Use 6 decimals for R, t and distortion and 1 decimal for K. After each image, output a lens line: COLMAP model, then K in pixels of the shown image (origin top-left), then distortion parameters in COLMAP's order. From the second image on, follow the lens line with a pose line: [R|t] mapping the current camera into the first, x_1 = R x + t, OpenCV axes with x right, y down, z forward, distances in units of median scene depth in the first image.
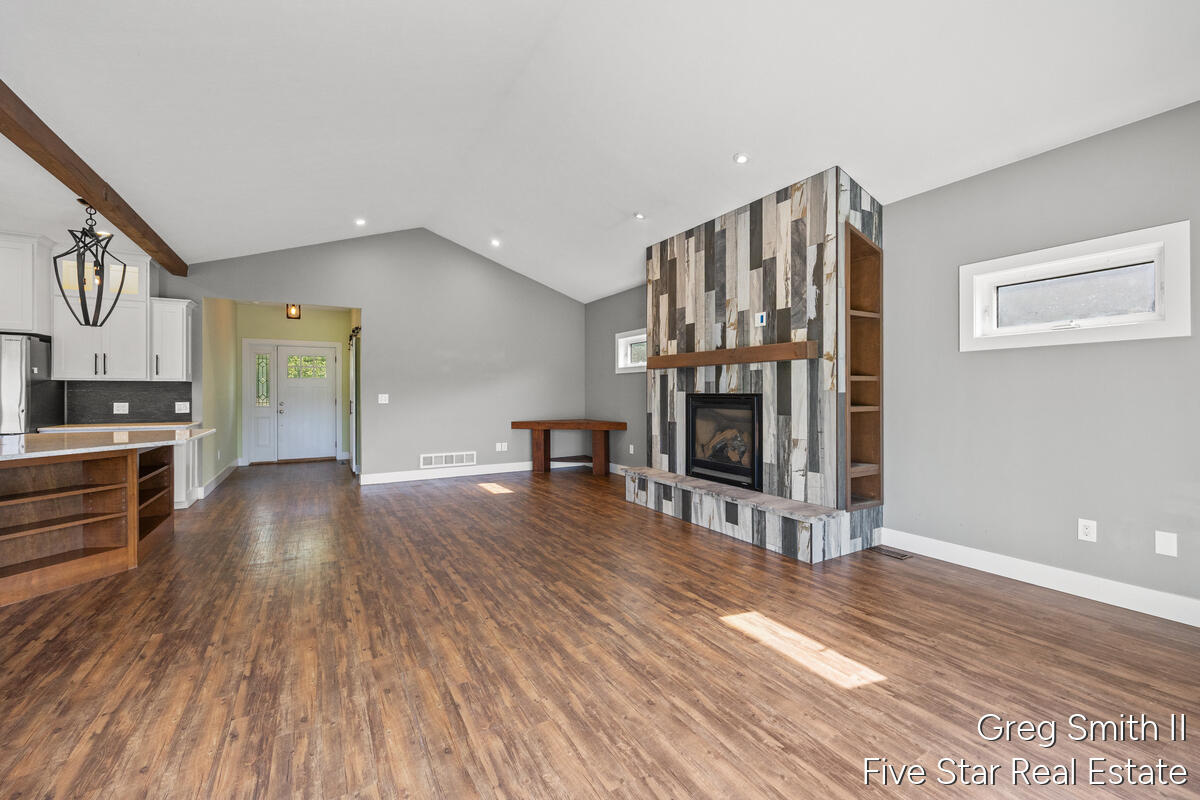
lens RADIAL K [[485.7, 0, 598.7], [0, 485.7, 394.0], [0, 0, 1]] dist [-0.004330, -0.000309]
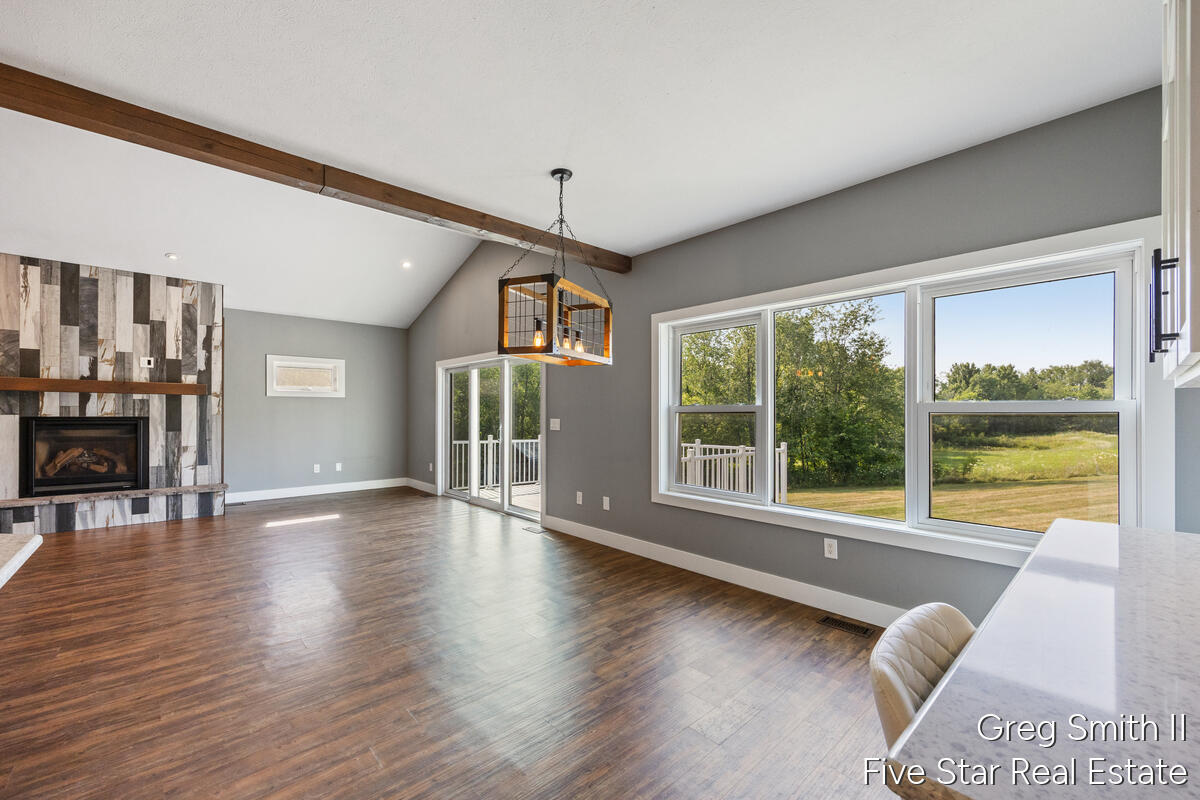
lens RADIAL K [[490.0, 0, 598.5], [0, 490.0, 411.0], [0, 0, 1]] dist [-0.005738, -0.000258]
pose [[-0.209980, -0.000626, 0.977706, -1.248097], [-0.004648, 0.999989, -0.000358, -0.021920], [-0.977695, -0.004620, -0.209980, 0.043449]]
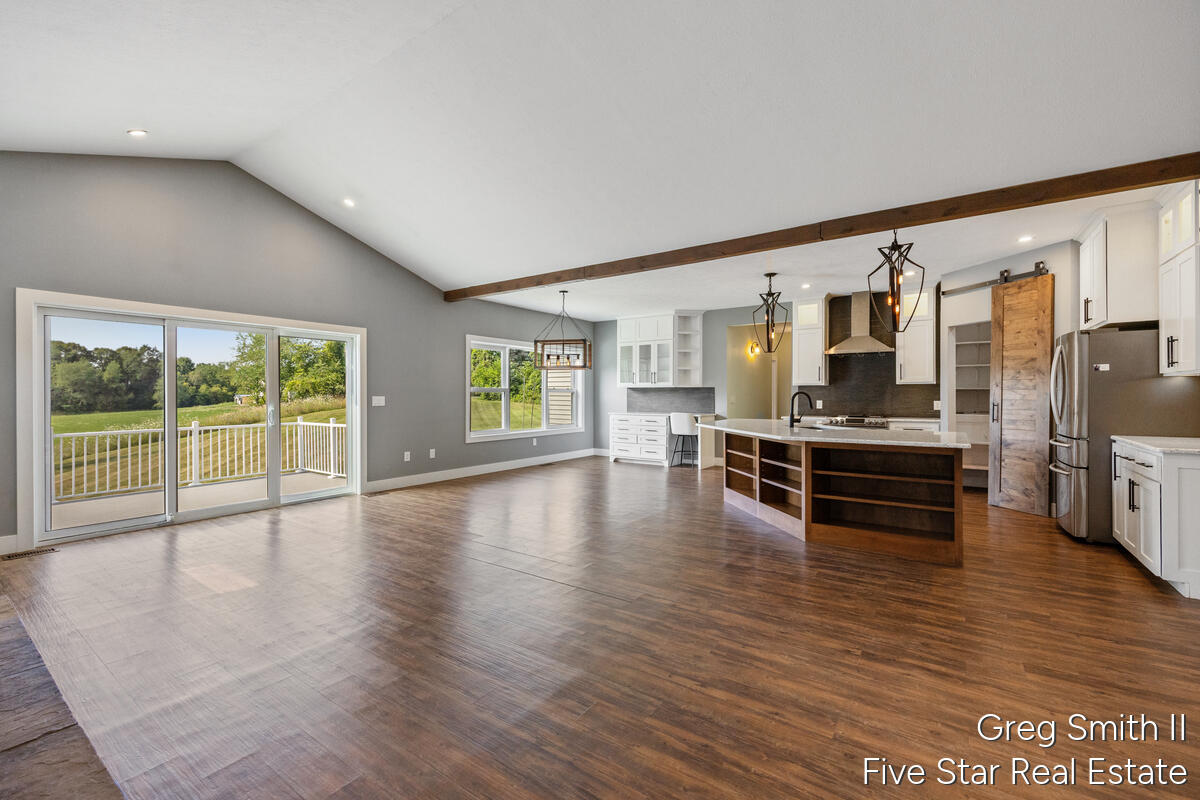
lens RADIAL K [[498.8, 0, 600.0], [0, 498.8, 400.0], [0, 0, 1]] dist [0.000976, 0.000071]
pose [[-0.907041, 0.001717, -0.421039, 0.009958], [-0.000499, 0.999987, 0.005153, 0.000639], [0.421042, 0.004885, -0.907028, 1.501244]]
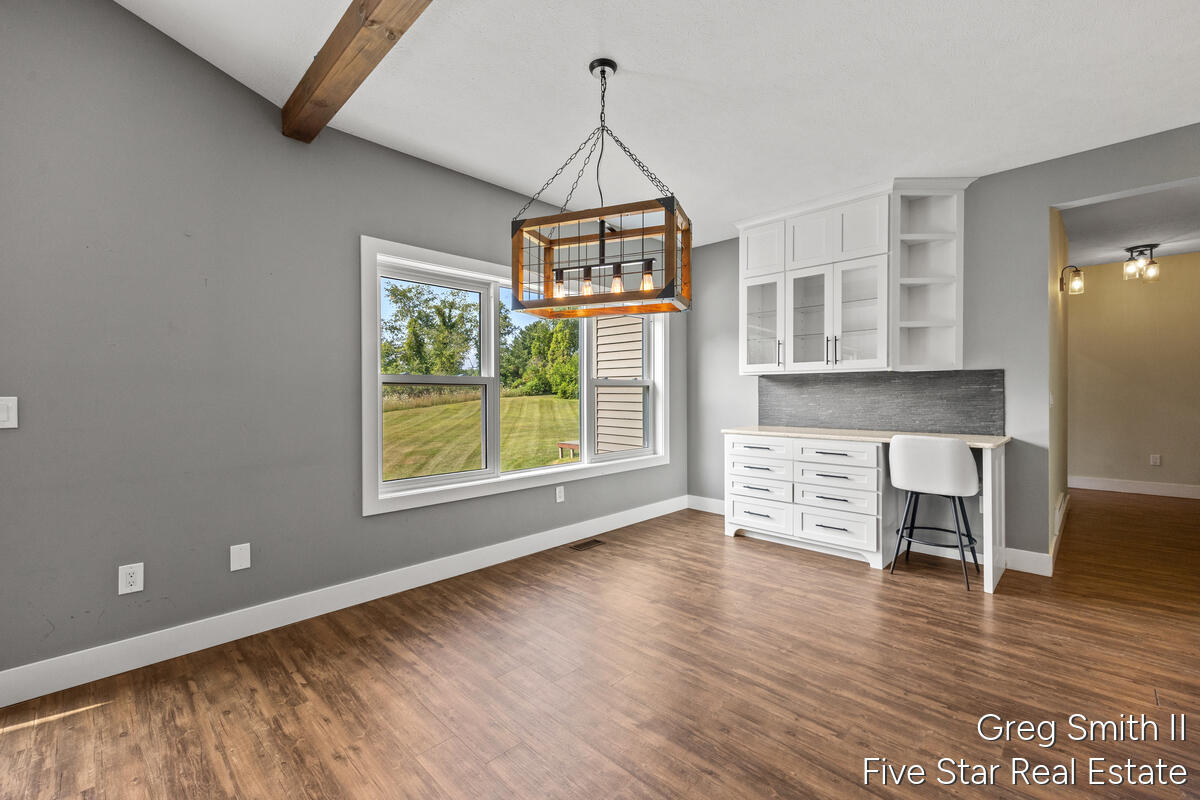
lens RADIAL K [[498.8, 0, 600.0], [0, 498.8, 400.0], [0, 0, 1]] dist [0.000976, 0.000071]
pose [[-0.964808, 0.006982, -0.262864, -0.431890], [0.004676, 0.999945, 0.009398, -0.001759], [0.262915, 0.007838, -0.964787, 0.463918]]
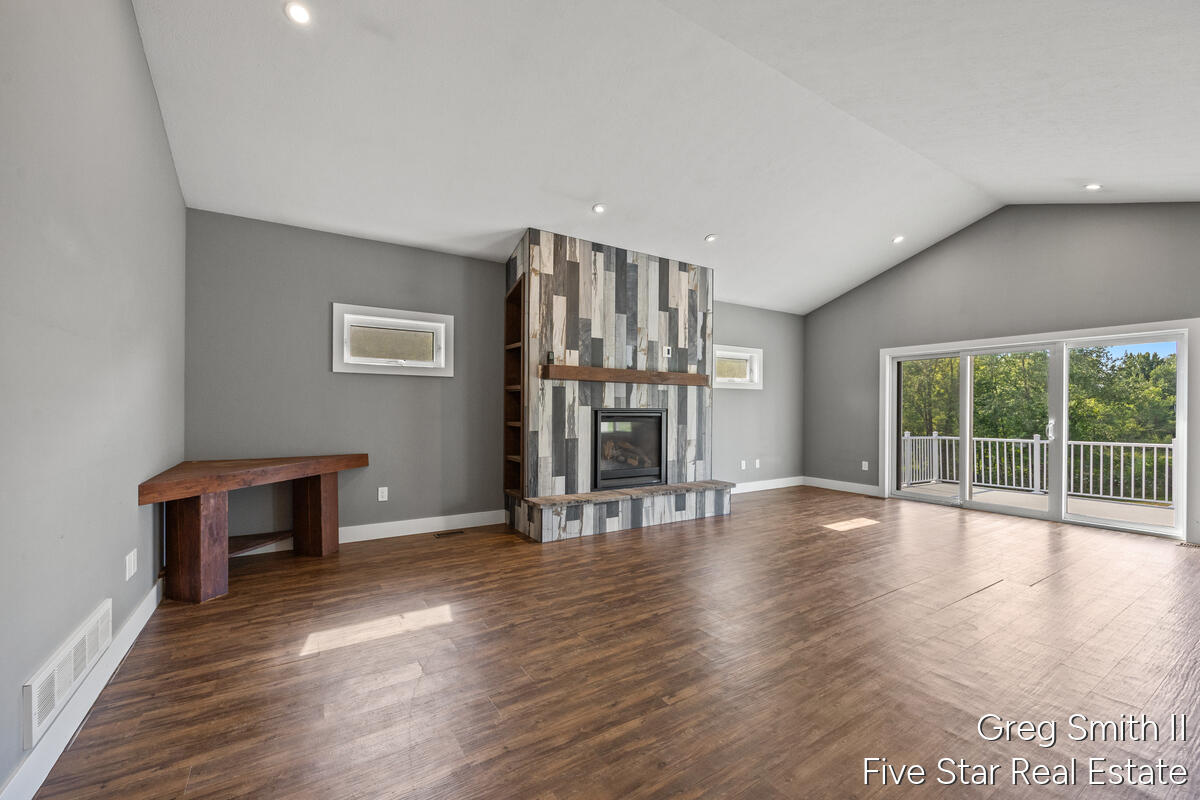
lens RADIAL K [[490.0, 0, 598.5], [0, 490.0, 411.0], [0, 0, 1]] dist [-0.005738, -0.000258]
pose [[-0.040101, -0.004387, 0.999186, -0.952084], [-0.005242, 0.999978, 0.004180, 0.000836], [-0.999182, -0.005070, -0.040124, 1.208255]]
